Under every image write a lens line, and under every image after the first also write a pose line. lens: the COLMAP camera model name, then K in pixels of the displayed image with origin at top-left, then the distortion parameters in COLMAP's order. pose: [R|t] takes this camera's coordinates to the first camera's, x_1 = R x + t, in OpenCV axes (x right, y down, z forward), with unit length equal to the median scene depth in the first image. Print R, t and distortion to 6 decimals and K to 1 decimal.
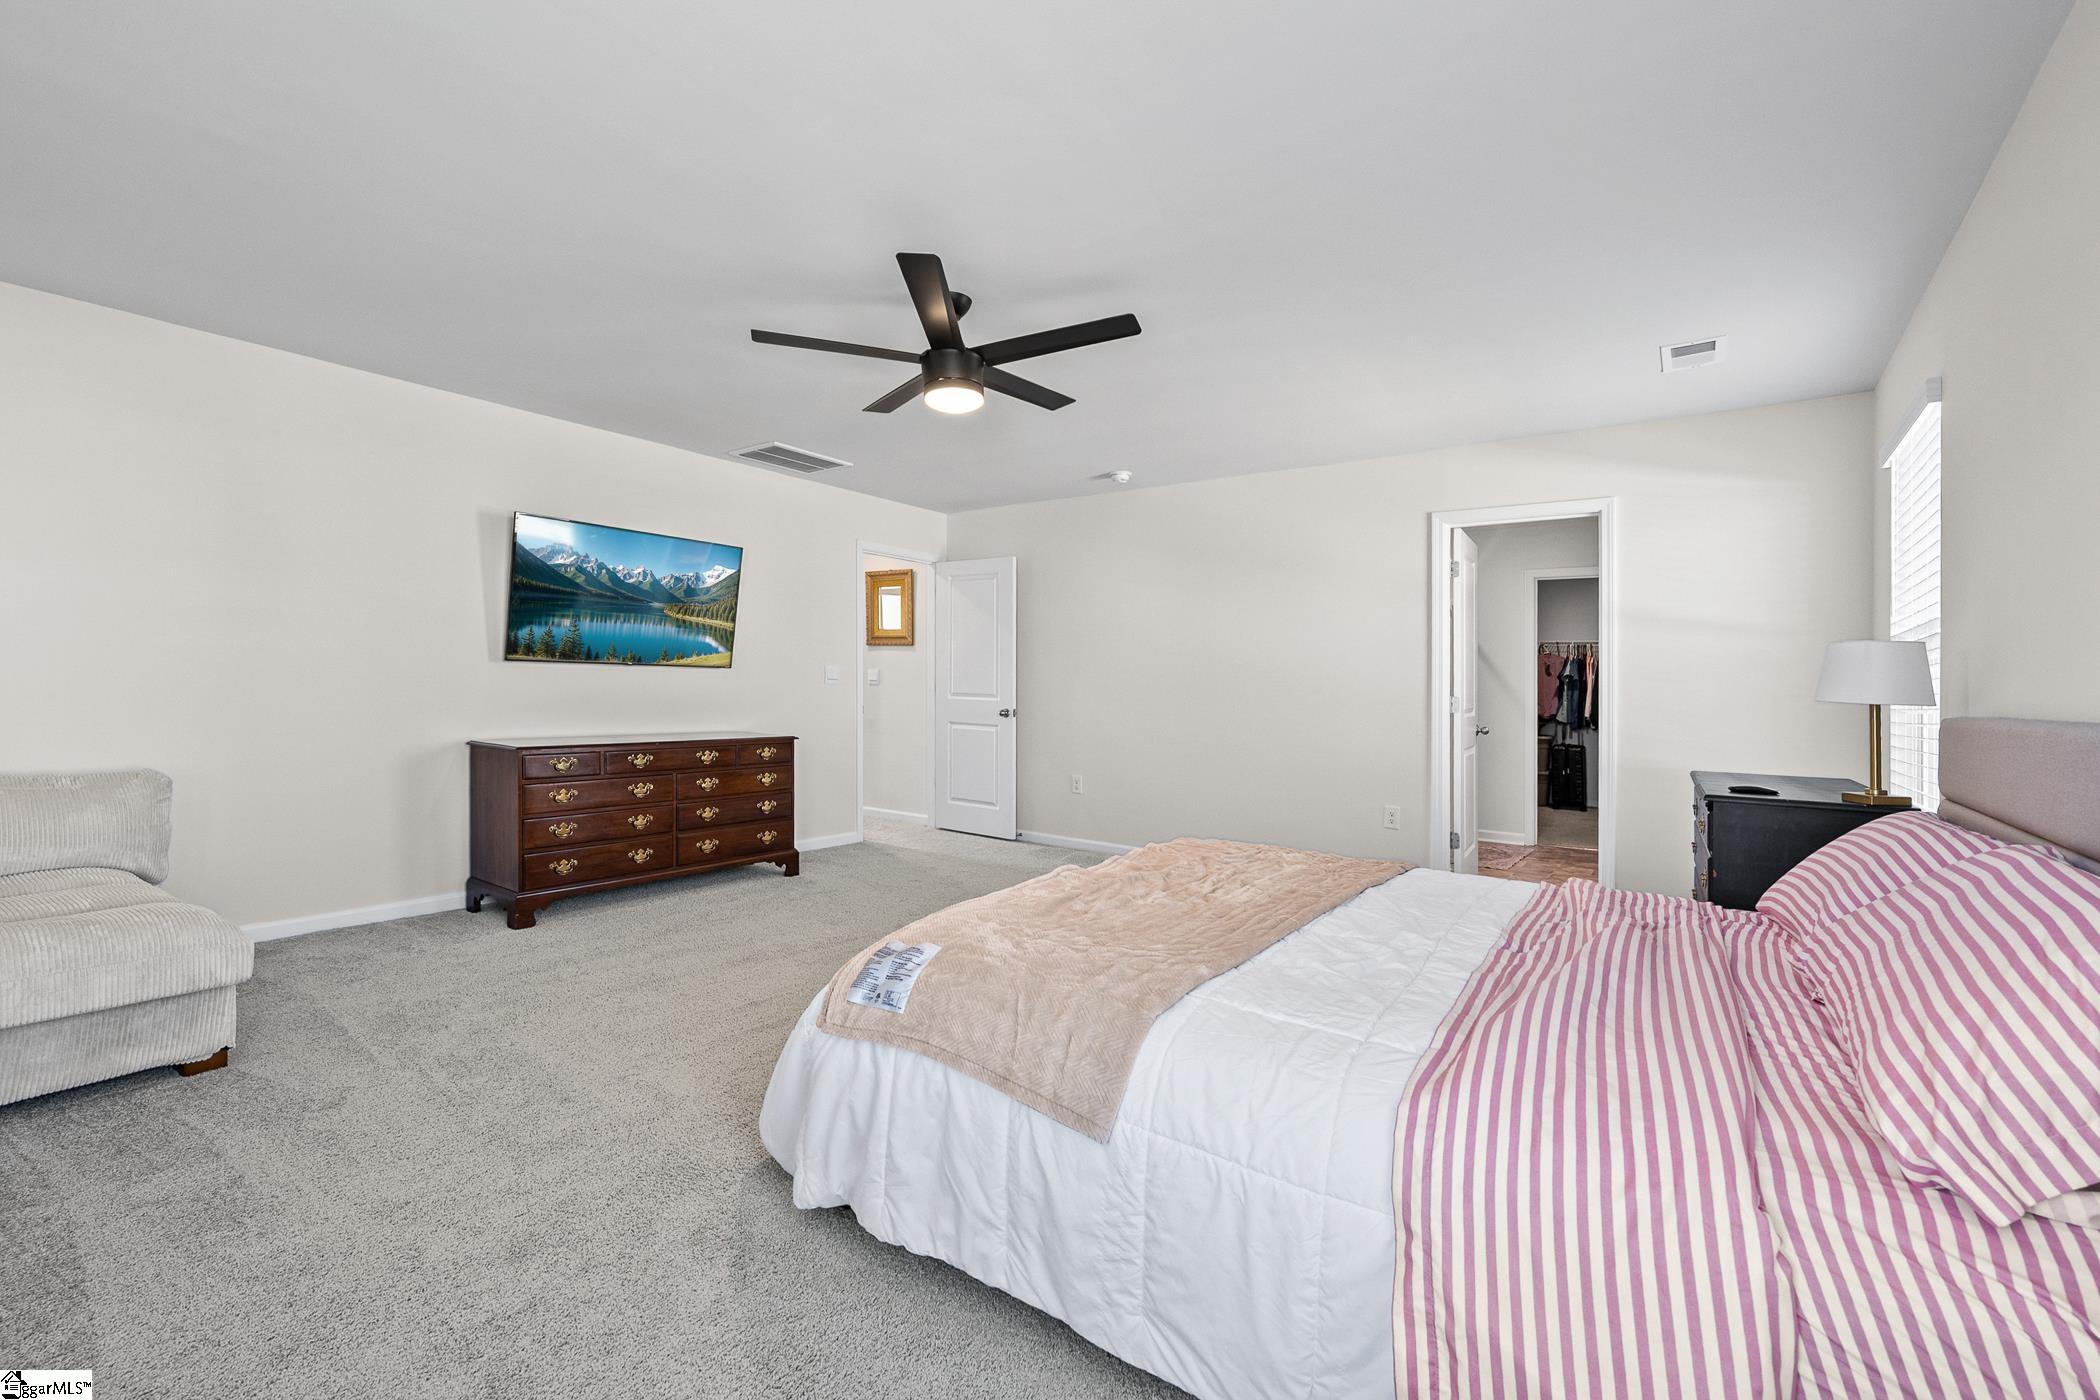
lens RADIAL K [[899.1, 0, 1050.0], [0, 899.1, 700.0], [0, 0, 1]] dist [-0.000852, -0.000067]
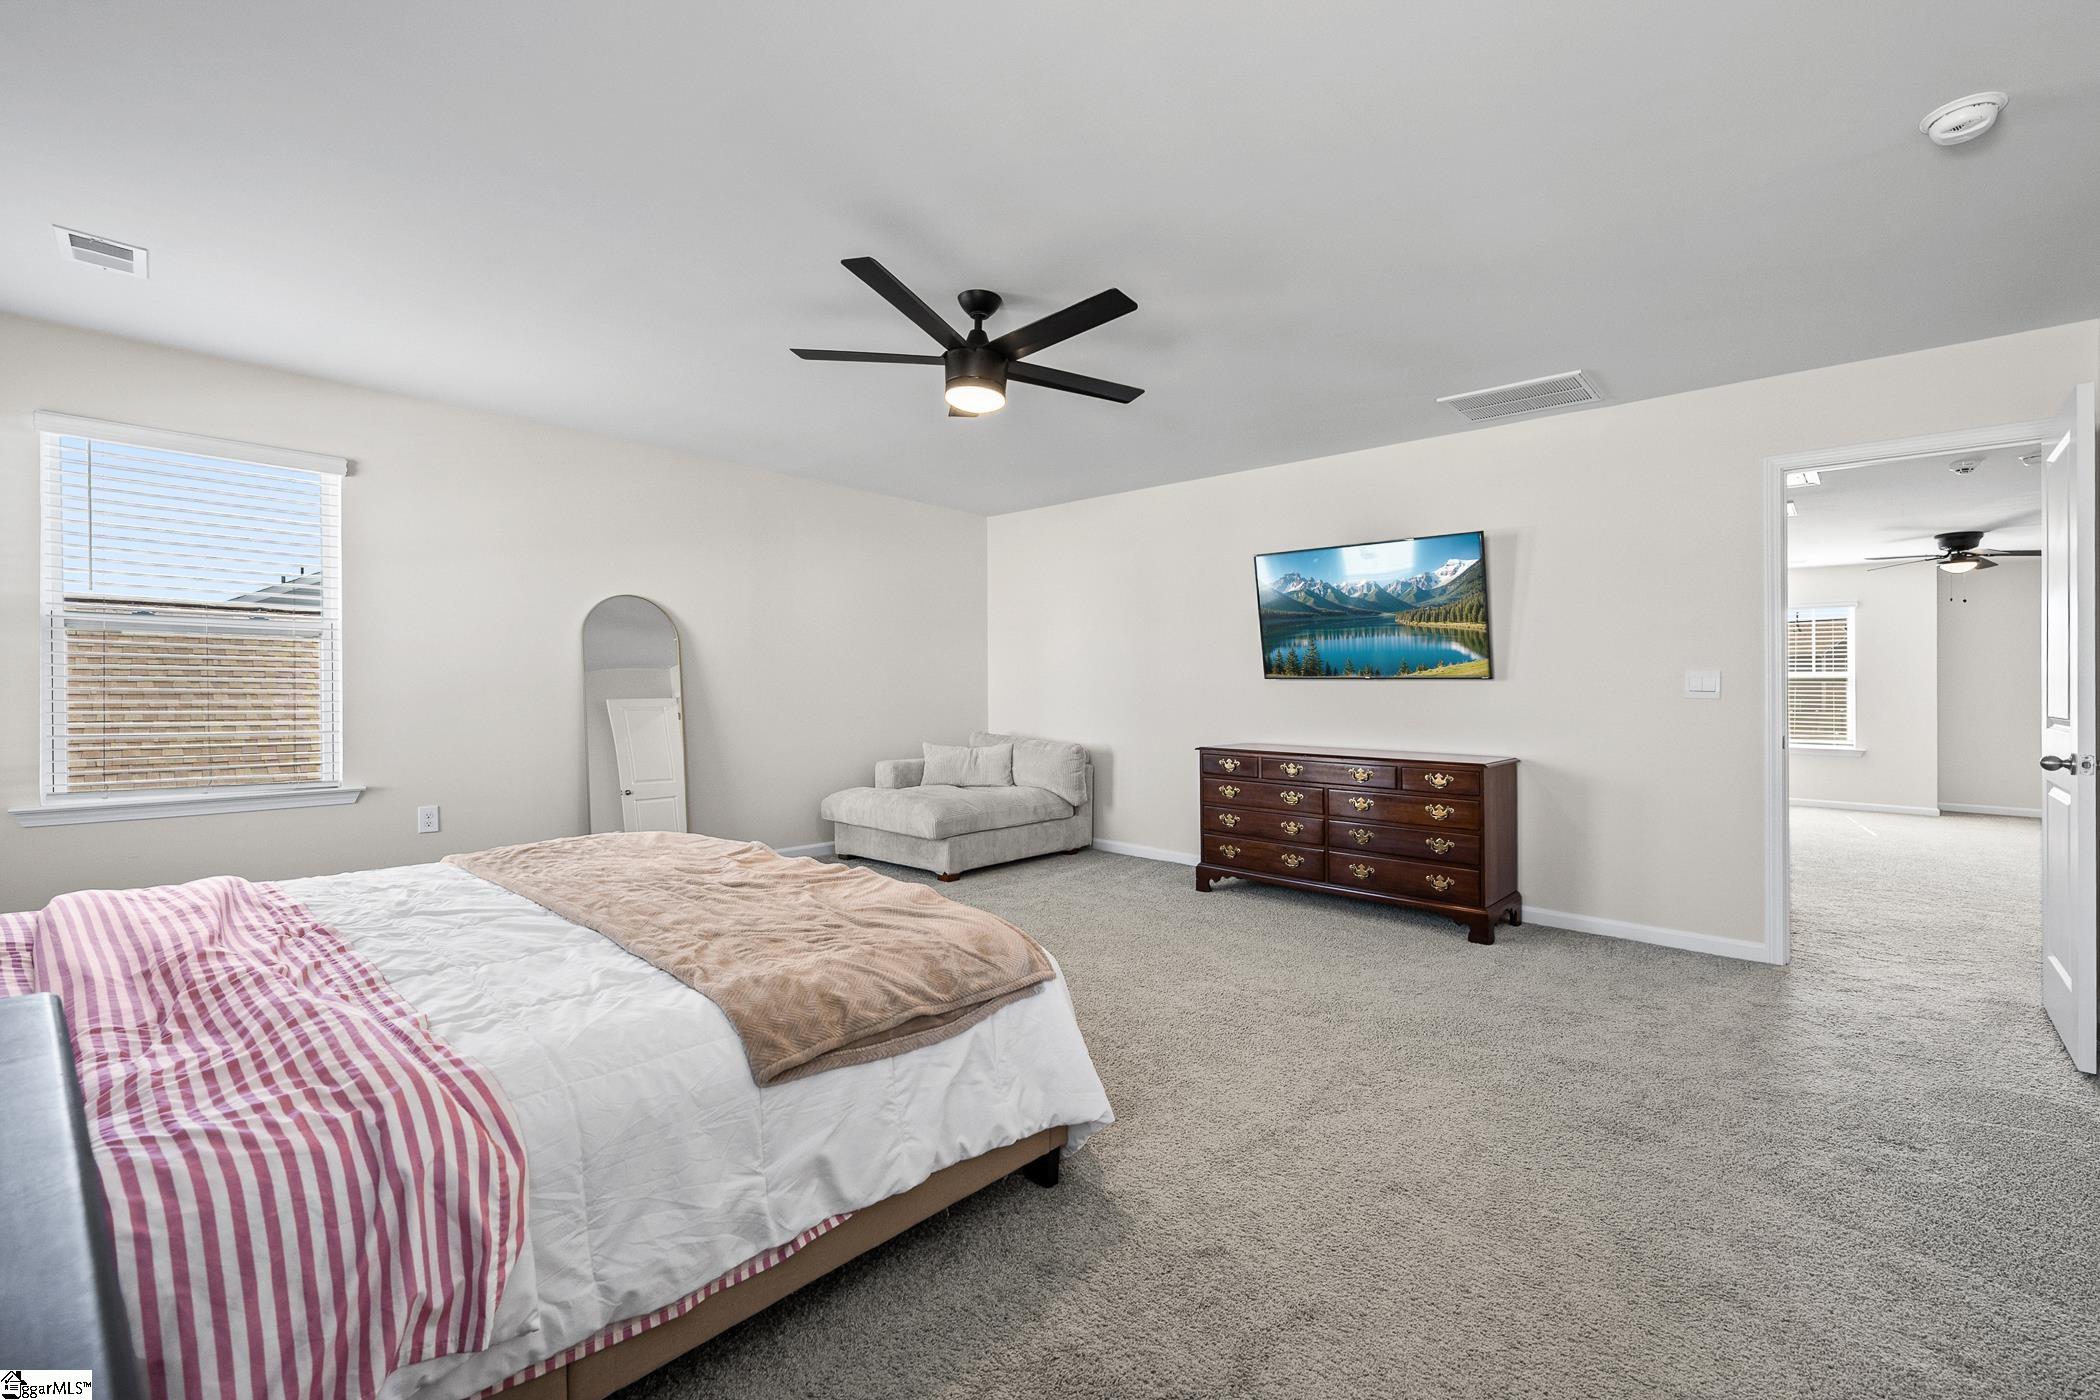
lens RADIAL K [[899.1, 0, 1050.0], [0, 899.1, 700.0], [0, 0, 1]] dist [-0.000852, -0.000067]
pose [[-0.140539, -0.011680, -0.990006, 0.550317], [-0.027993, 0.999578, -0.007819, 0.002222], [0.989679, 0.026615, -0.140806, 0.768164]]
